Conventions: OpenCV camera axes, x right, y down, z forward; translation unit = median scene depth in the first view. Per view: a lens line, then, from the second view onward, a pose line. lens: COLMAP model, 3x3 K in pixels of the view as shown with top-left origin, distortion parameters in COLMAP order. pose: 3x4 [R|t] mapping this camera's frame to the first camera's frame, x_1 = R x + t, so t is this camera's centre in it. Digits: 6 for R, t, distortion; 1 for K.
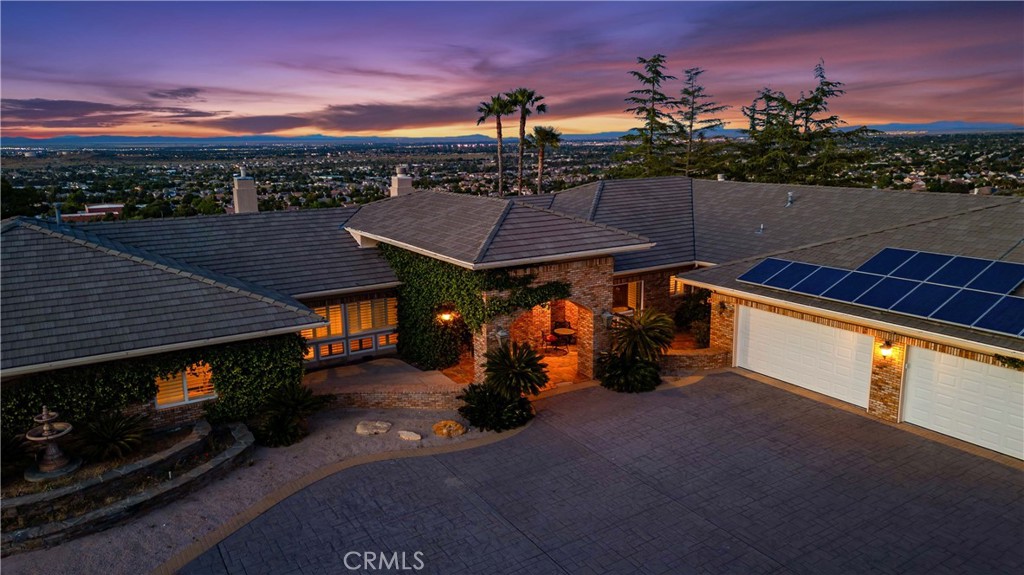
lens RADIAL K [[696.8, 0, 512.0], [0, 696.8, 287.5], [0, 0, 1]] dist [0.029911, -0.003799]
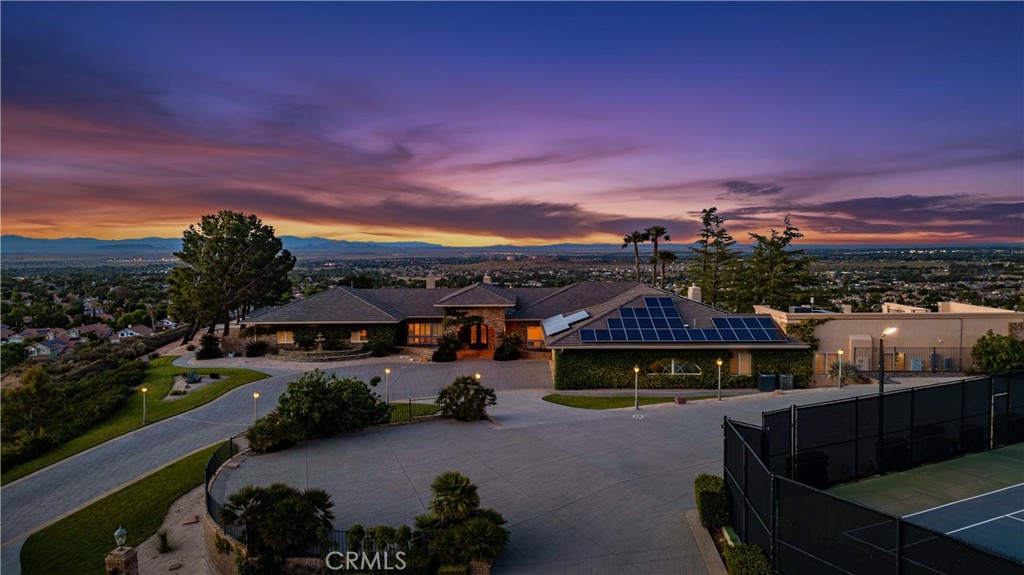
lens RADIAL K [[696.8, 0, 512.0], [0, 696.8, 287.5], [0, 0, 1]] dist [0.029911, -0.003799]
pose [[0.829794, 0.035657, -0.556929, 0.832026], [-0.117572, 0.986728, -0.112000, 0.084402], [0.545544, 0.158416, 0.822974, -0.570418]]
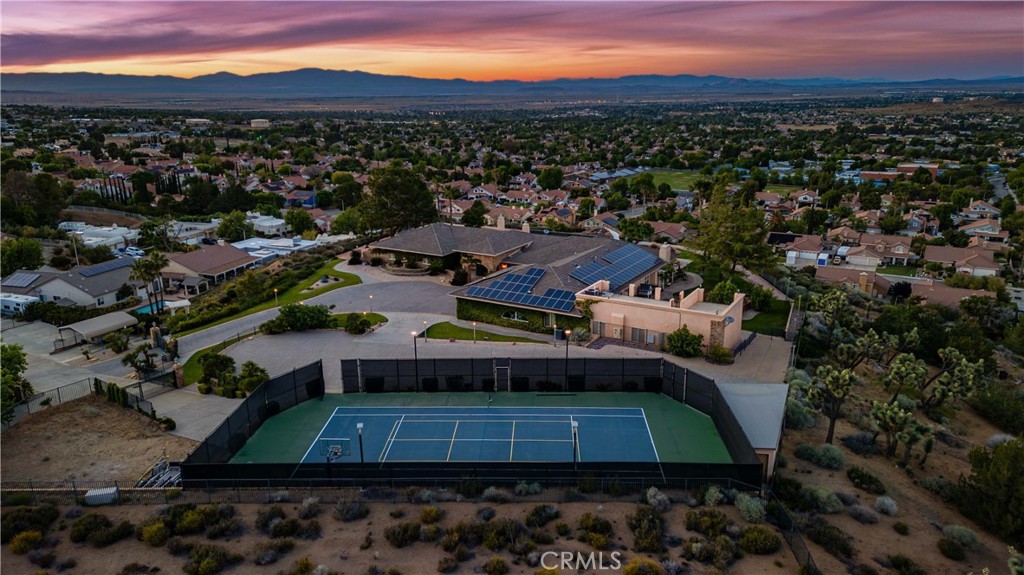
lens RADIAL K [[696.8, 0, 512.0], [0, 696.8, 287.5], [0, 0, 1]] dist [0.029911, -0.003799]
pose [[0.425733, 0.245316, -0.870960, 1.940358], [-0.177658, 0.966474, 0.185378, -0.330579], [0.887237, 0.075811, 0.455042, -0.356174]]
